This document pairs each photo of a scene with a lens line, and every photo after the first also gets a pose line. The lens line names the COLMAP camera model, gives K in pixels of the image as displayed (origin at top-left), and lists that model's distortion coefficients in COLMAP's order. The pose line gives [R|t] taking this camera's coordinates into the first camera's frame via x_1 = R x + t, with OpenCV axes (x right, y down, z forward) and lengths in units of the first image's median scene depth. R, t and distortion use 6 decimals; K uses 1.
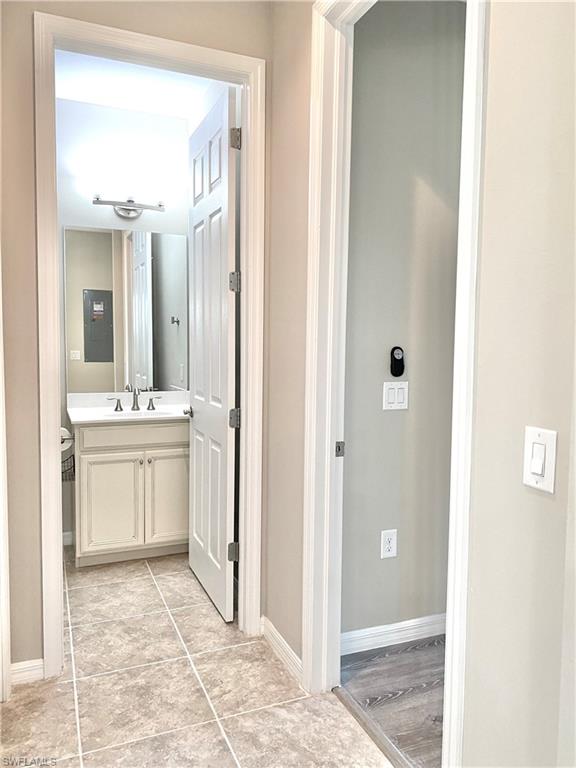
lens RADIAL K [[592.8, 0, 288.4], [0, 592.8, 383.7], [0, 0, 1]] dist [-0.000106, 0.000349]
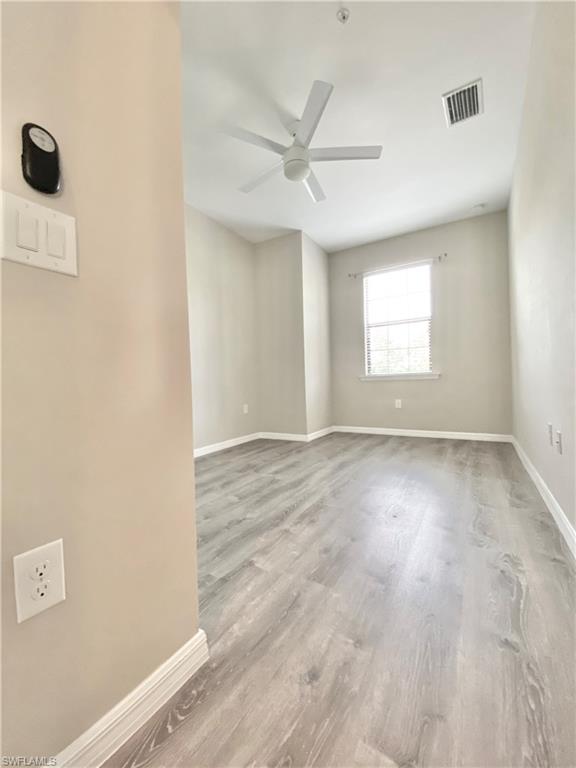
lens RADIAL K [[310.8, 0, 290.5], [0, 310.8, 383.8], [0, 0, 1]] dist [-0.026577, -0.000370]
pose [[0.819235, -0.029044, 0.572722, 0.200873], [0.076609, 0.995308, -0.059108, 0.157935], [-0.568318, 0.092299, 0.817616, 0.716934]]
